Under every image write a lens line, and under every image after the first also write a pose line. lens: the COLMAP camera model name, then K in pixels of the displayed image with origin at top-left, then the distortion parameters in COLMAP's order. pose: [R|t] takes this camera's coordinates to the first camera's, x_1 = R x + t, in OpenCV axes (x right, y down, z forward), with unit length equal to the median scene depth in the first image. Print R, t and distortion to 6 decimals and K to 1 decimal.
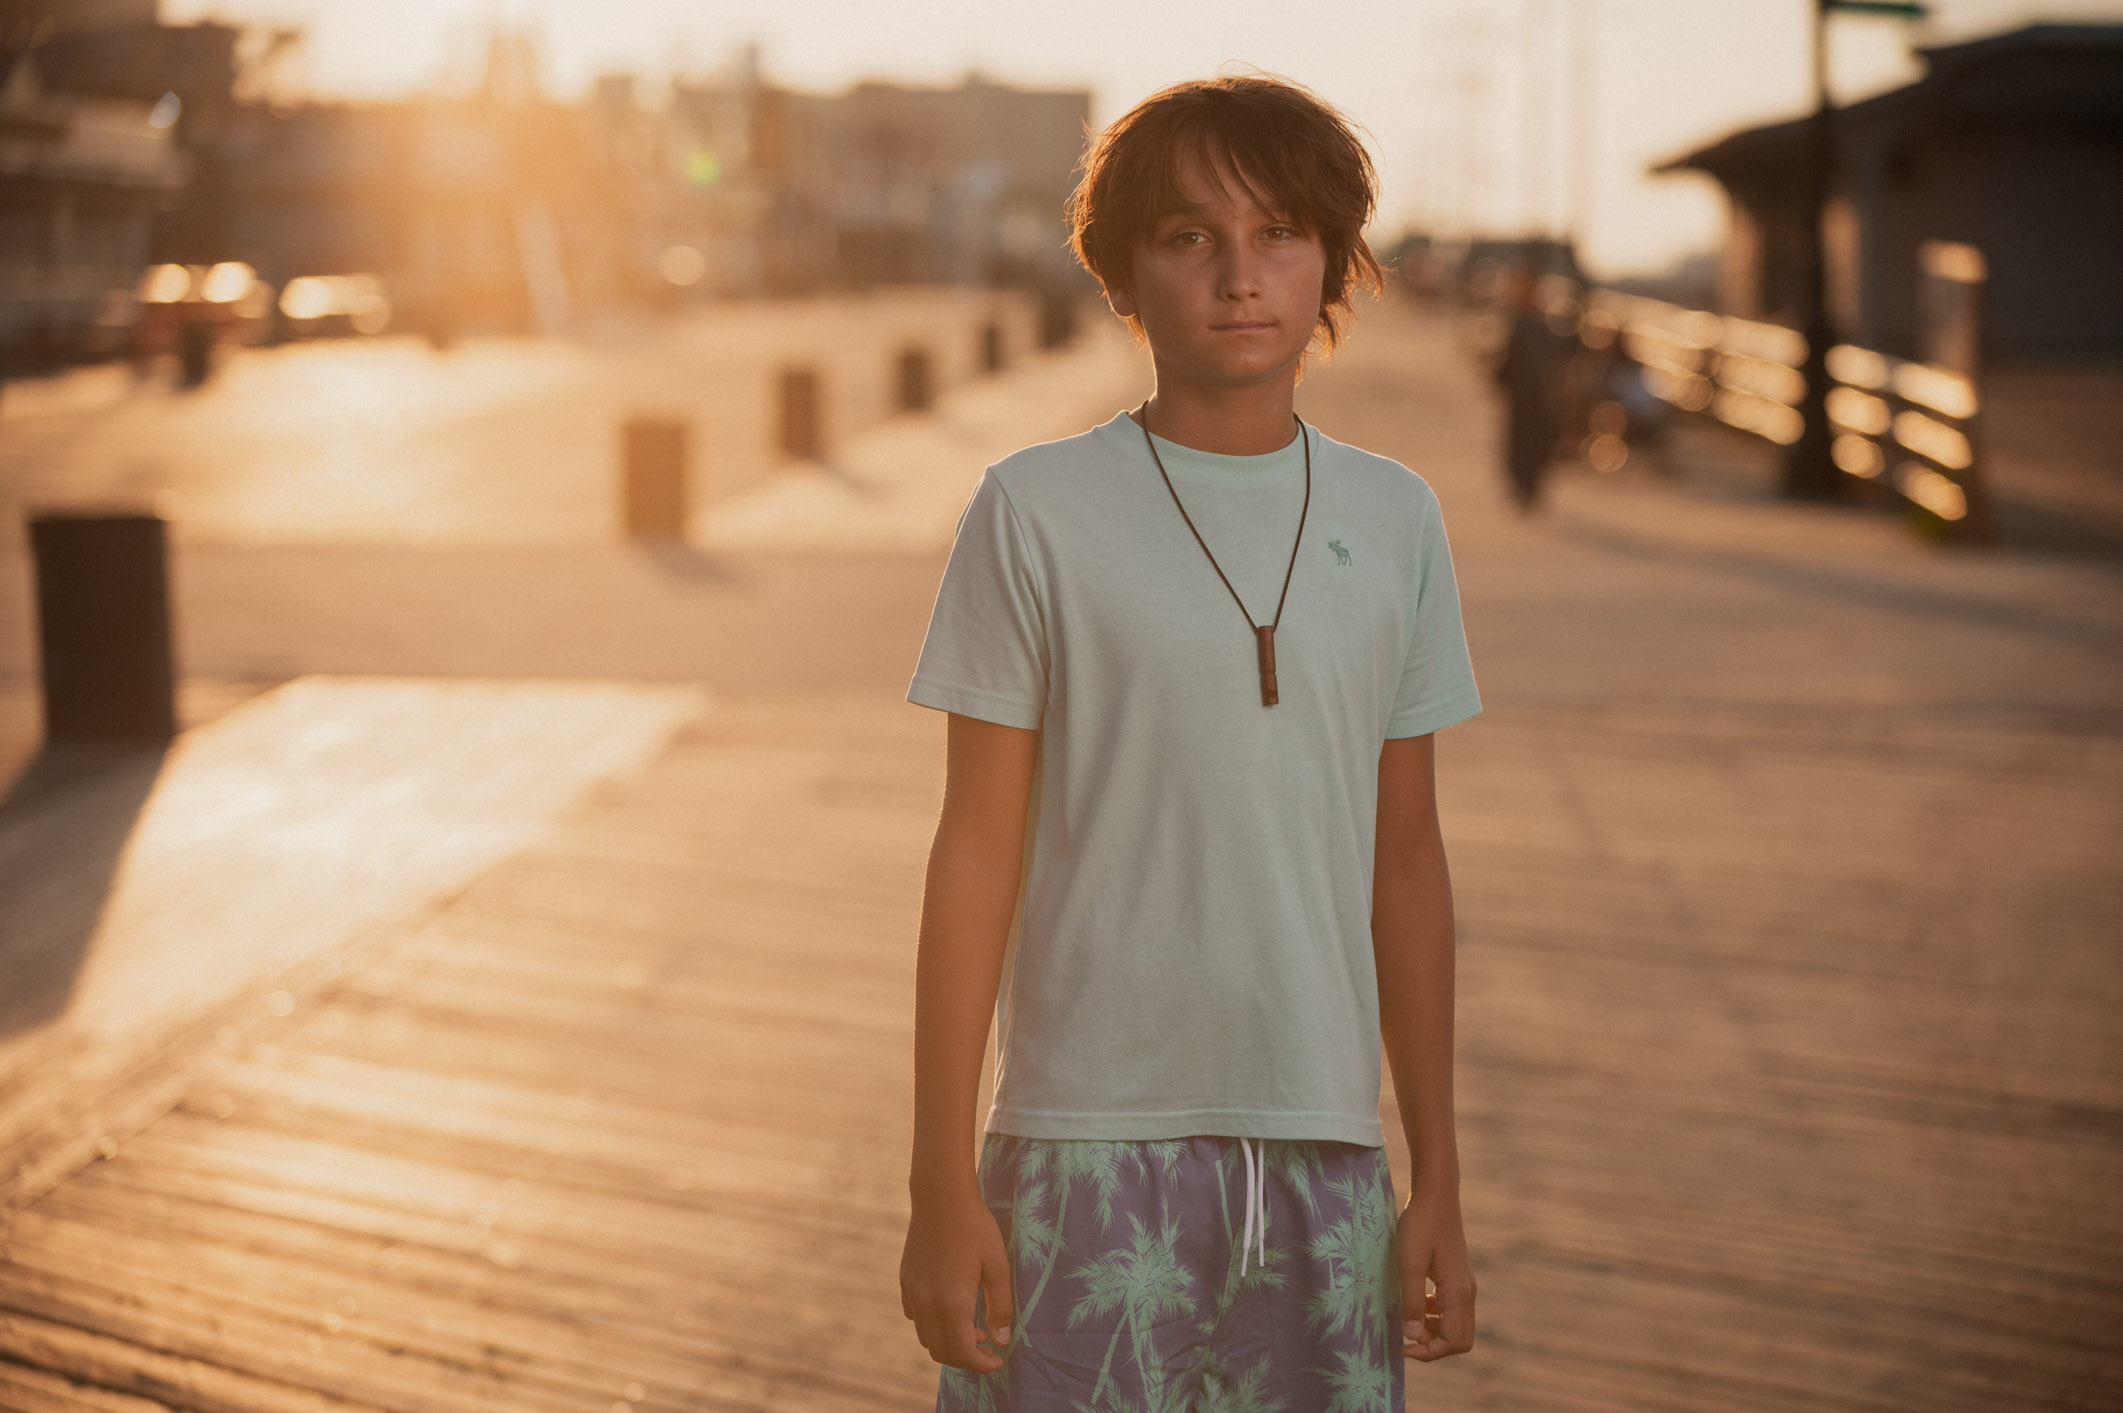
lens RADIAL K [[5416.1, 0, 1061.5], [0, 5416.1, 706.5], [0, 0, 1]] dist [0.046724, 0.339958]
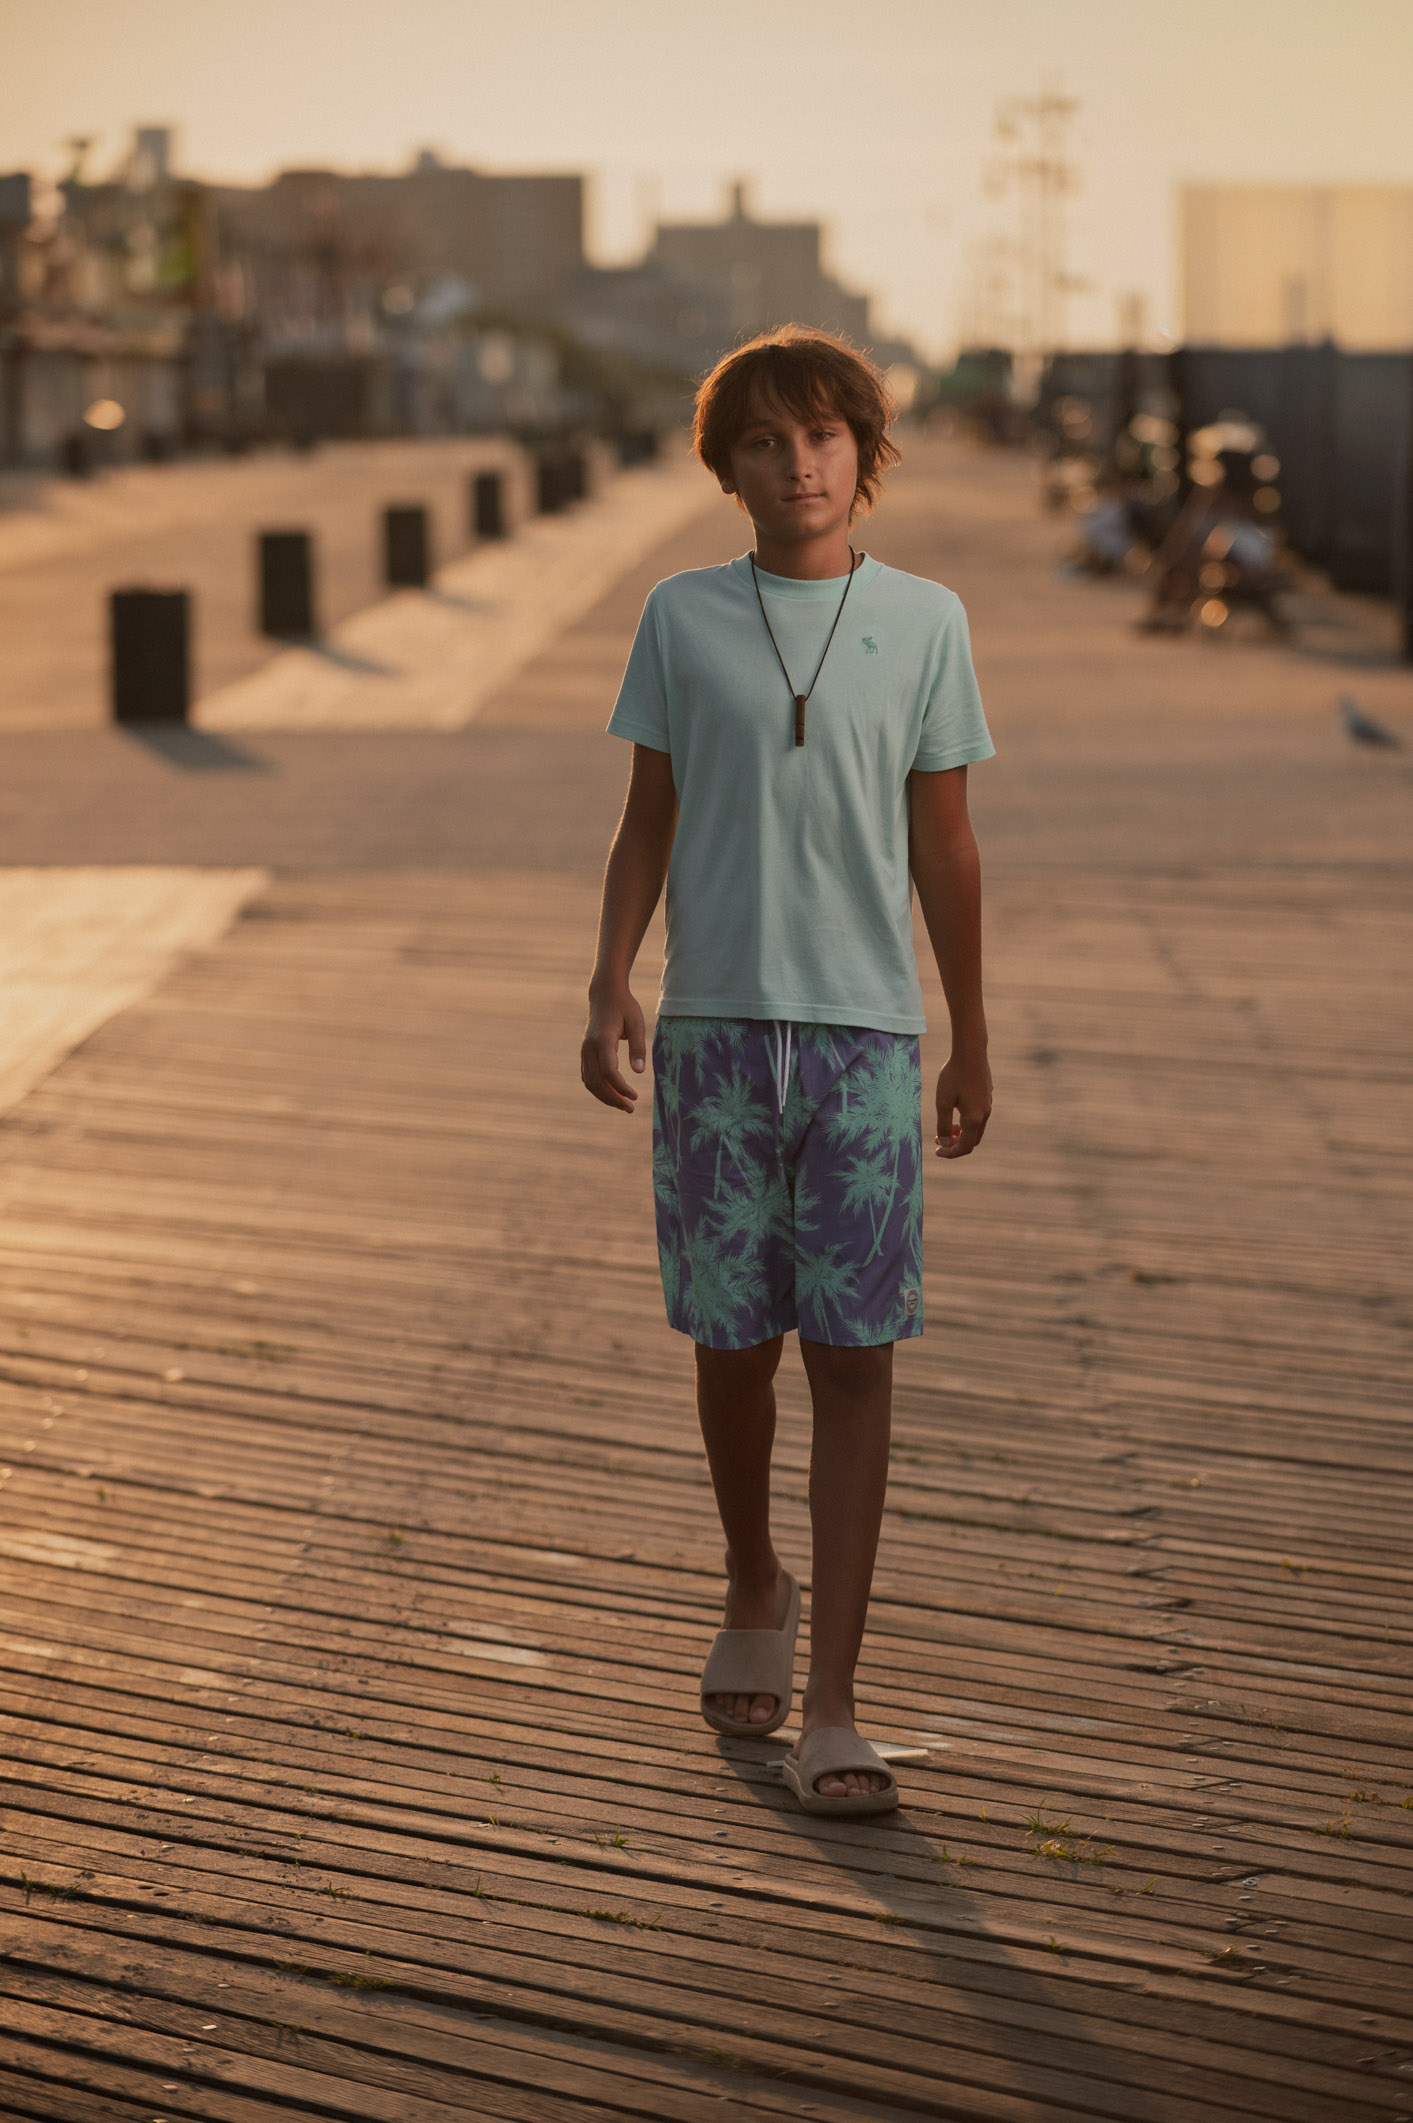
lens RADIAL K [[7092.0, 0, 706.5], [0, 7092.0, 1061.5], [0, 0, 1]] dist [0.074175, 2.007428]
pose [[0.999508, -0.019094, 0.024885, -0.021979], [0.018790, 0.999746, 0.012410, 0.019294], [-0.025116, -0.011937, 0.999613, -0.290690]]
